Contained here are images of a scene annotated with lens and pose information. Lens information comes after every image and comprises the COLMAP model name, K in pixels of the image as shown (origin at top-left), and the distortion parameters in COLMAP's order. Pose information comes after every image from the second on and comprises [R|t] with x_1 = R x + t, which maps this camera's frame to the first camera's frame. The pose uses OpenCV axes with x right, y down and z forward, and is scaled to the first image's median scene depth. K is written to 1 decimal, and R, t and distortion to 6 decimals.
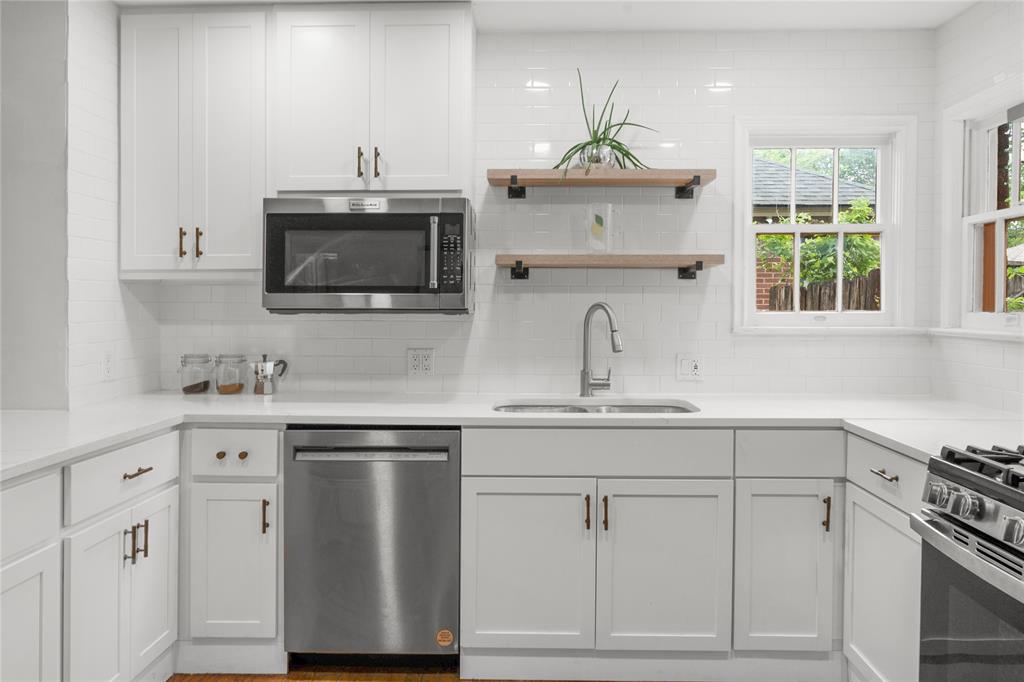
lens RADIAL K [[713.1, 0, 515.4], [0, 713.1, 328.6], [0, 0, 1]] dist [-0.007240, -0.001750]
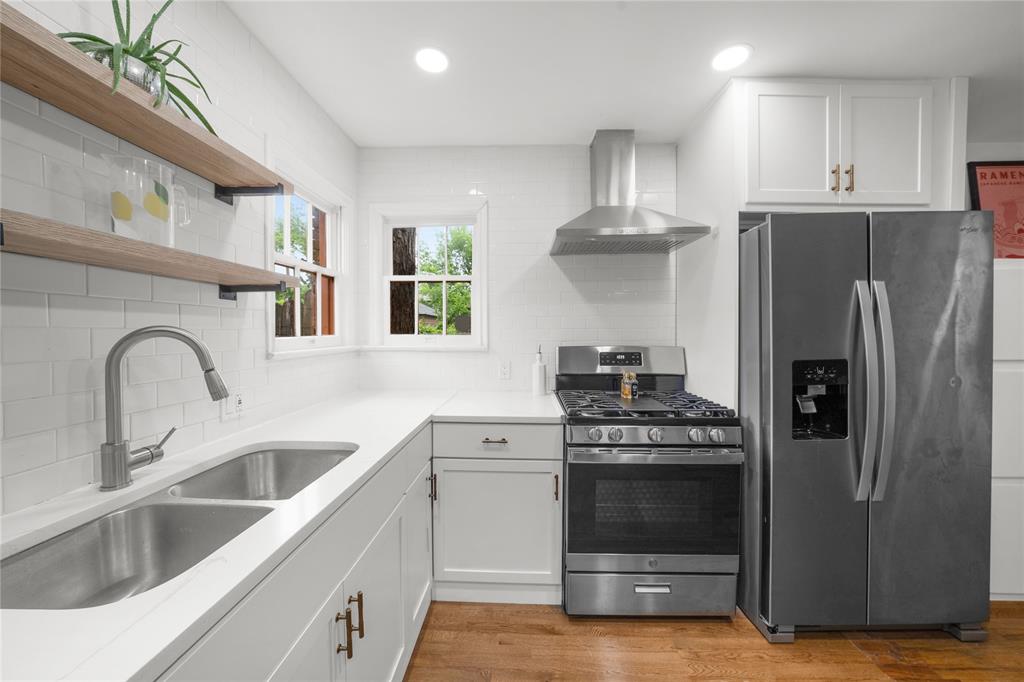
lens RADIAL K [[365.7, 0, 515.8], [0, 365.7, 339.9], [0, 0, 1]] dist [-0.009128, 0.000008]
pose [[0.006742, -0.023842, 0.999693, -0.200467], [0.030756, 0.999248, 0.023624, -0.022988], [-0.999504, 0.030587, 0.007470, 0.703605]]
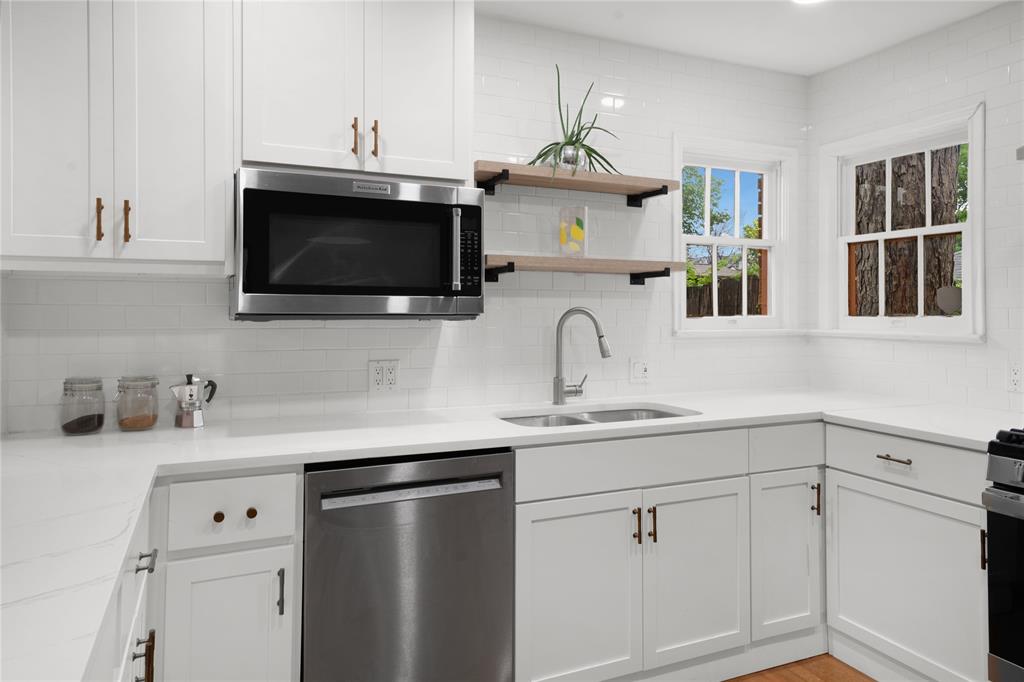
lens RADIAL K [[695.0, 0, 507.5], [0, 695.0, 315.4], [0, 0, 1]] dist [0.030014, -0.000099]
pose [[0.894805, -0.001912, 0.446452, -0.403217], [0.012474, 0.999707, -0.020720, -0.007004], [-0.446282, 0.024109, 0.894567, 0.197267]]
